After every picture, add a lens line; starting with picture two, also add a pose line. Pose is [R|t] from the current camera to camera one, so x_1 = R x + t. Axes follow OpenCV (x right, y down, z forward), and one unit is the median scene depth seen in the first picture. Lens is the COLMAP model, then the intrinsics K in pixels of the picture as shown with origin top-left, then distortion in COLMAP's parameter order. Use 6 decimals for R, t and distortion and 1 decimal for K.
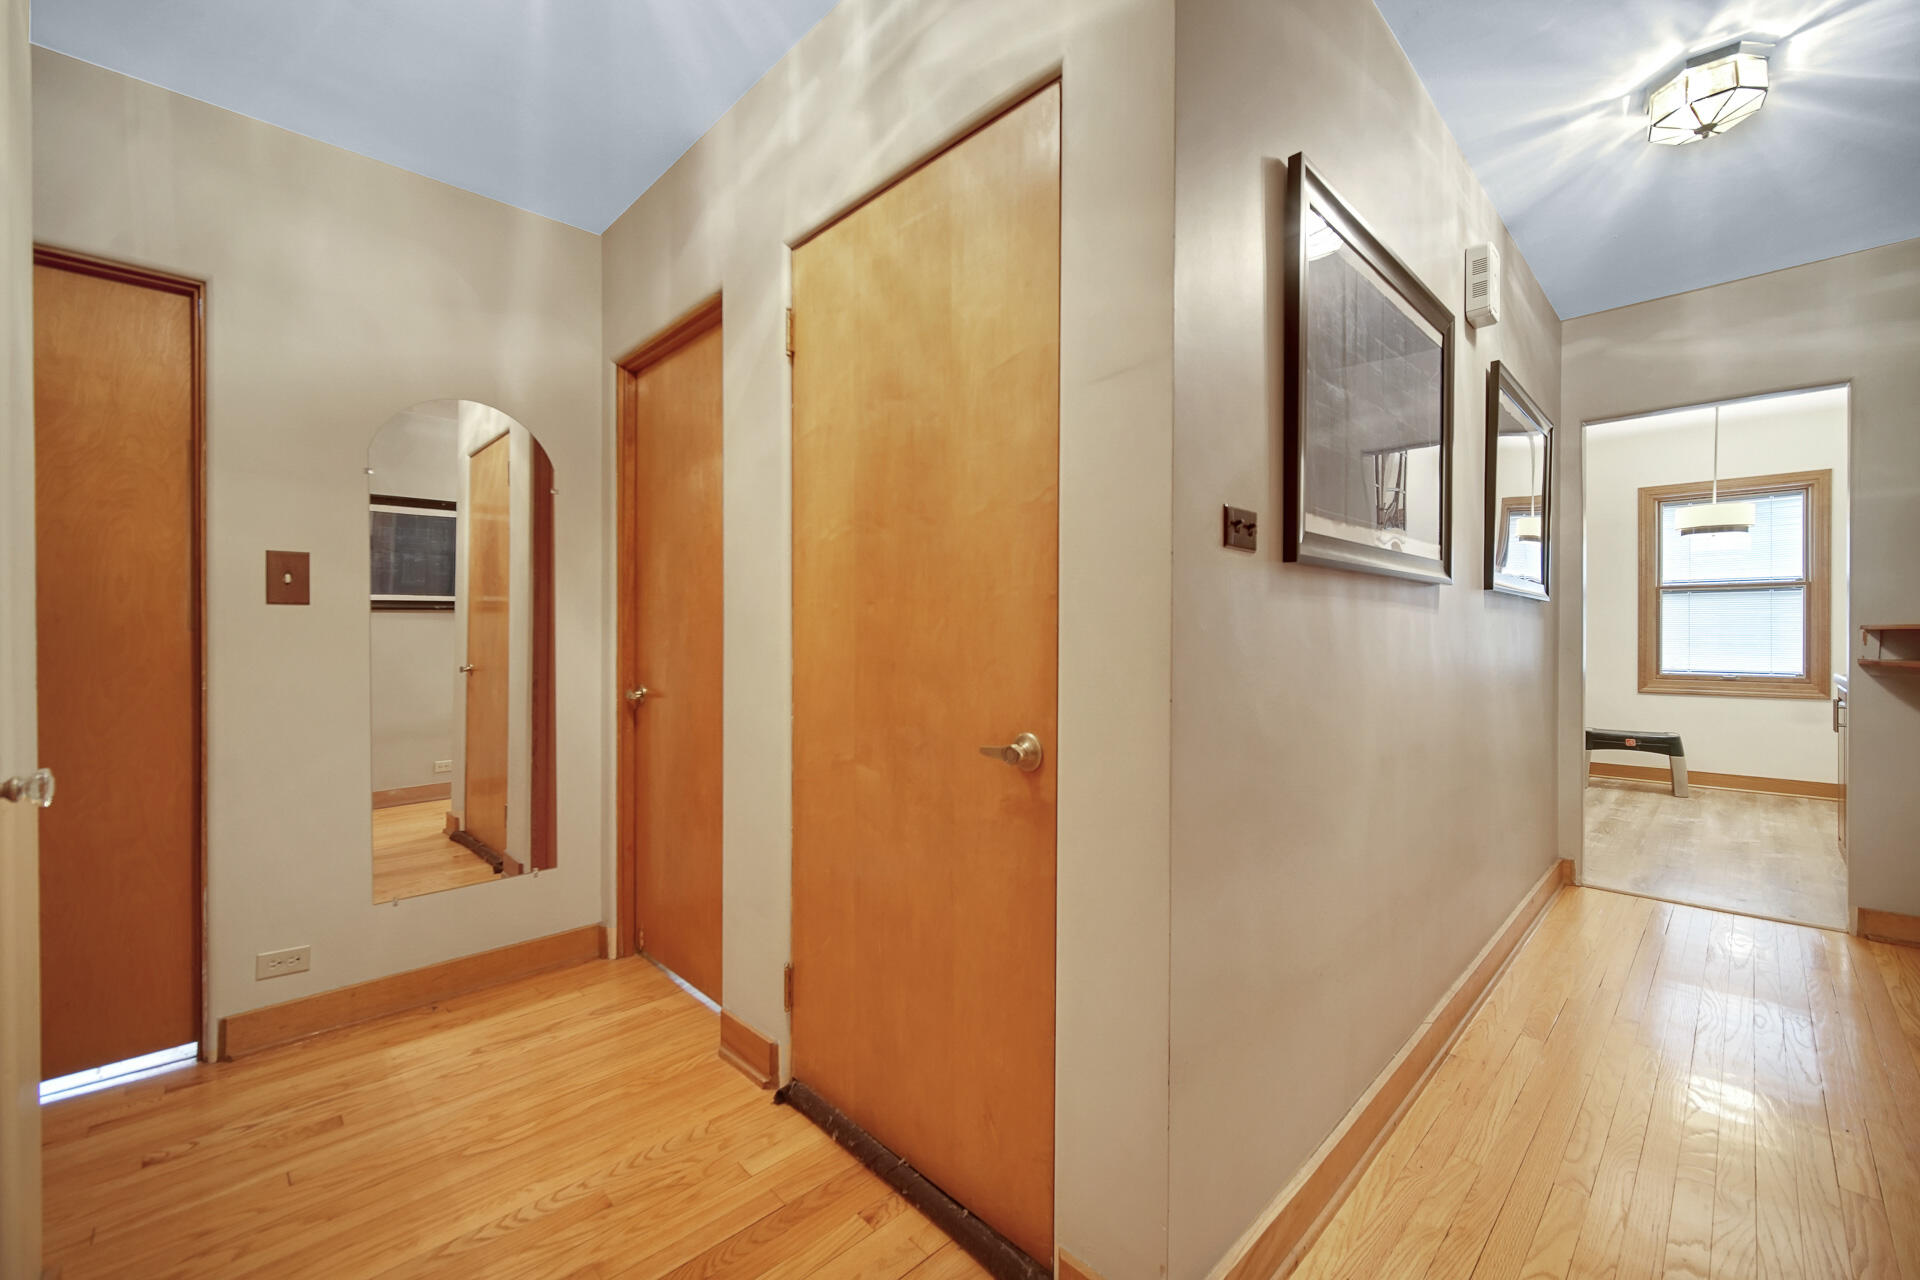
lens RADIAL K [[759.7, 0, 960.0], [0, 759.7, 640.0], [0, 0, 1]] dist [-0.000652, -0.000021]
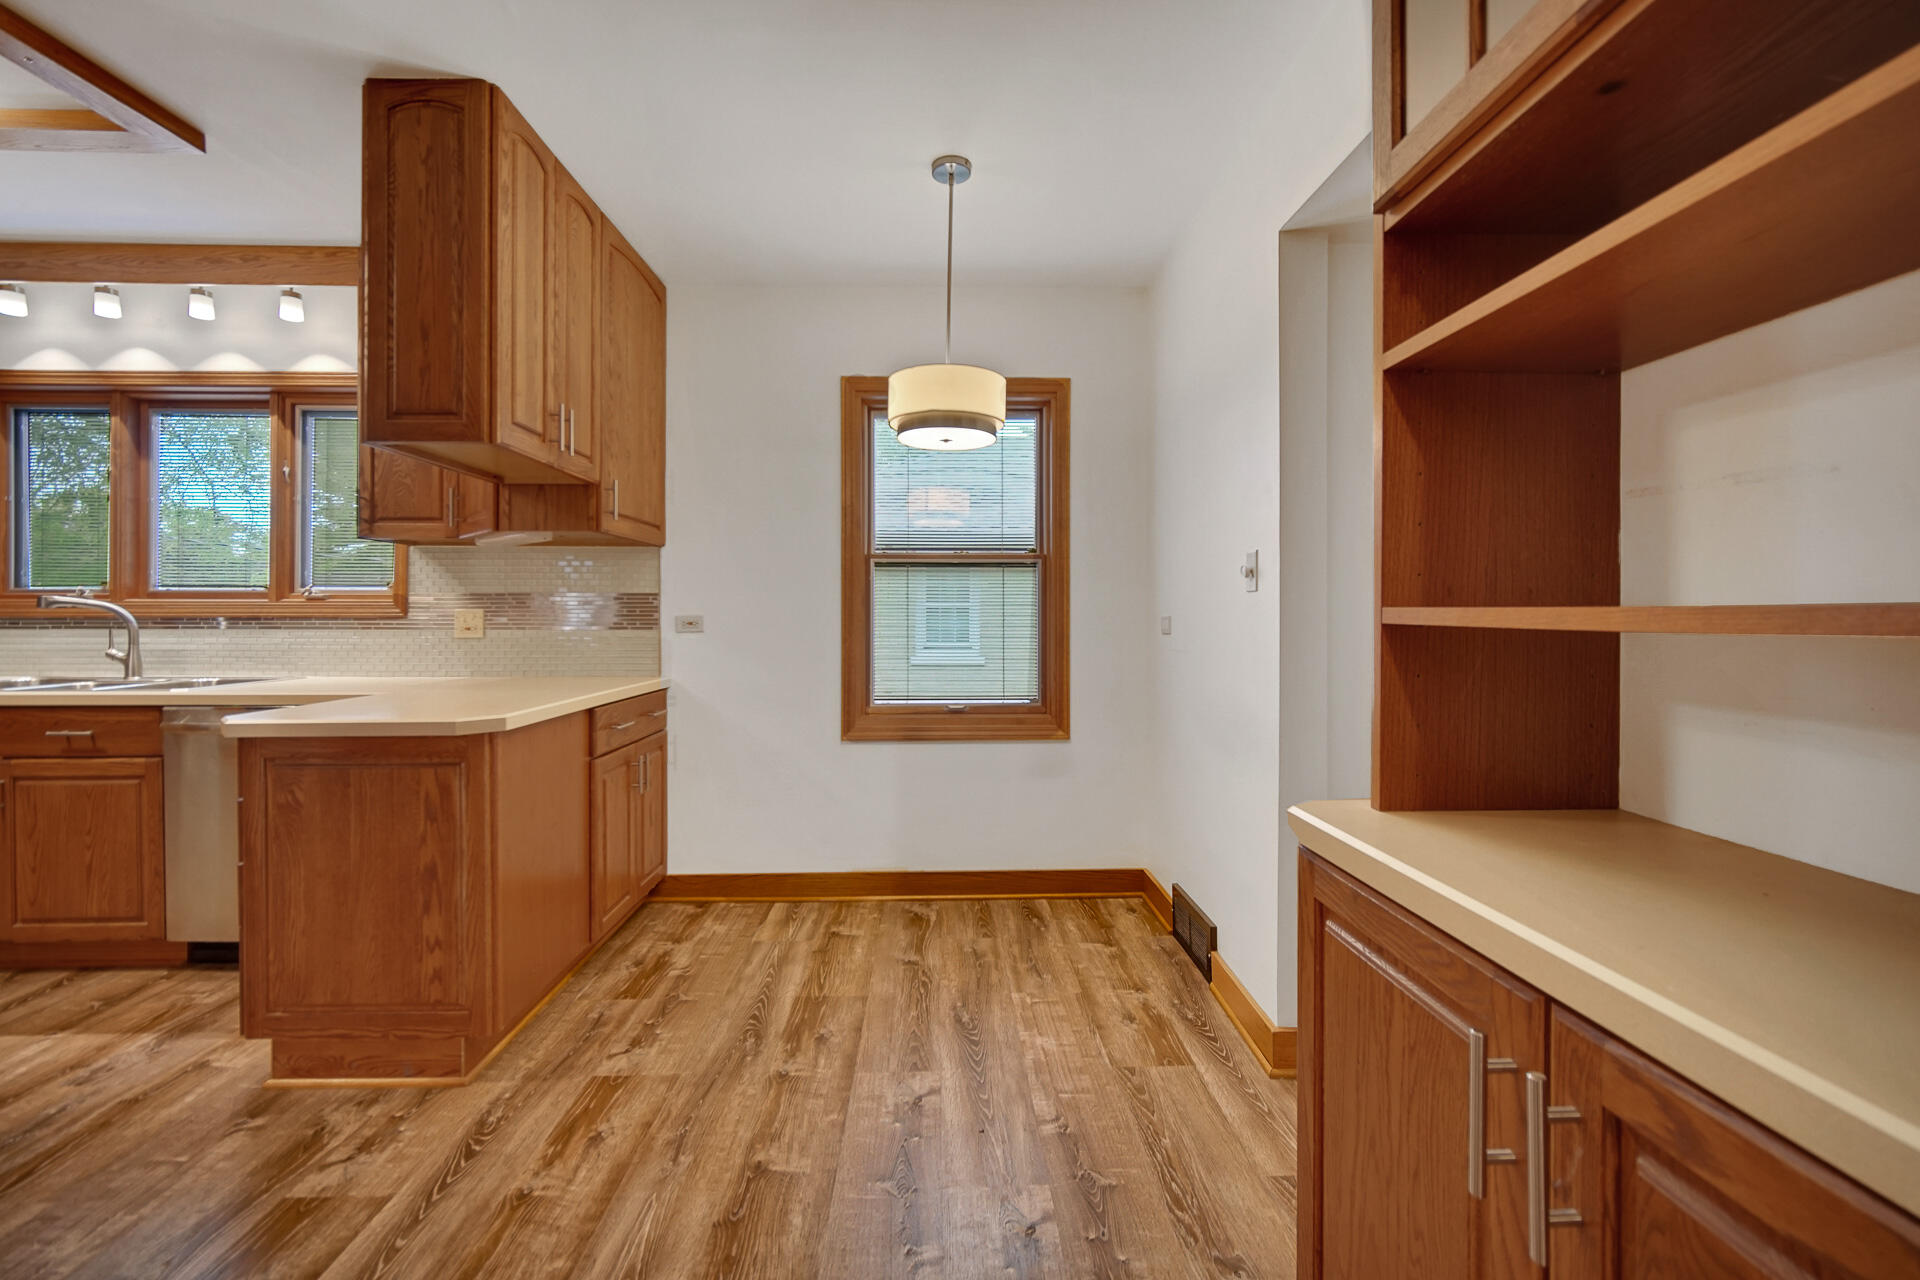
lens RADIAL K [[784.0, 0, 960.0], [0, 784.0, 640.0], [0, 0, 1]] dist [-0.001219, -0.000133]
pose [[0.669053, -0.002333, 0.743211, 0.535093], [0.003868, 0.999992, -0.000343, -0.006175], [-0.743205, 0.003104, 0.669057, 0.563391]]
